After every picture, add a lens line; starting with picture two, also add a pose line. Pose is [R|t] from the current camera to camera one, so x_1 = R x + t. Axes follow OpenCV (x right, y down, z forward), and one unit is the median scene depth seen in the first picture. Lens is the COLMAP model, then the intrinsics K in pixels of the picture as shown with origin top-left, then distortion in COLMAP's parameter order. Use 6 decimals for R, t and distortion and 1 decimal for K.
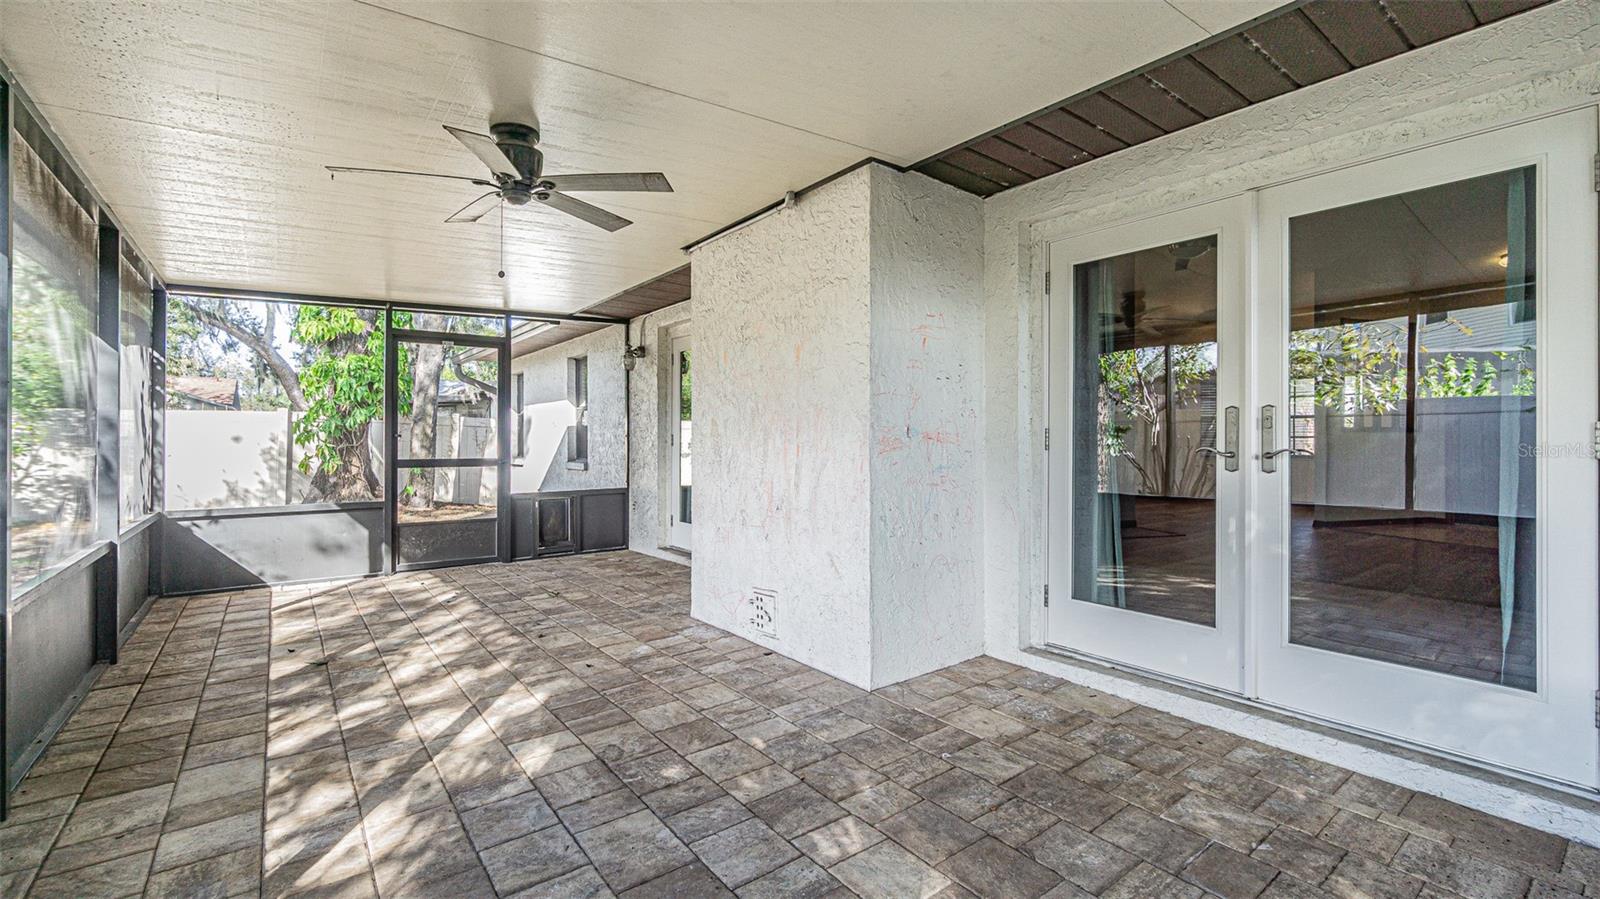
lens RADIAL K [[687.5, 0, 786.7], [0, 687.5, 439.9], [0, 0, 1]] dist [-0.007014, 0.001745]
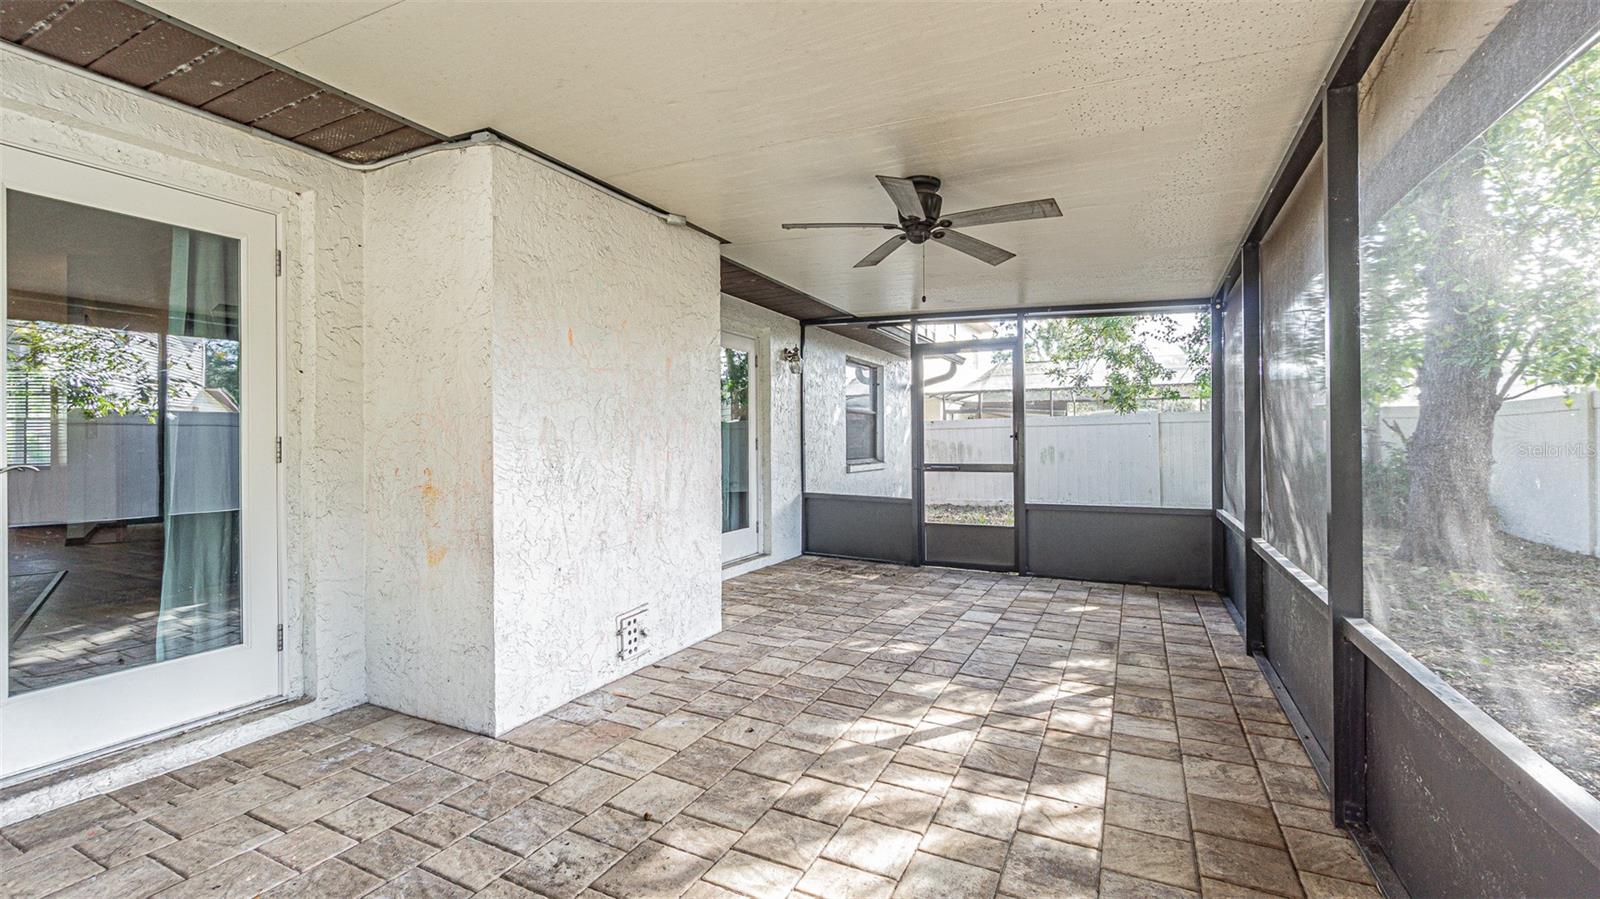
lens RADIAL K [[687.5, 0, 800.3], [0, 687.5, 445.5], [0, 0, 1]] dist [-0.007014, 0.001745]
pose [[-0.459770, -0.002541, 0.888034, -1.045592], [0.003897, 0.999981, 0.004879, -0.005760], [-0.888029, 0.005704, -0.459751, 1.345250]]
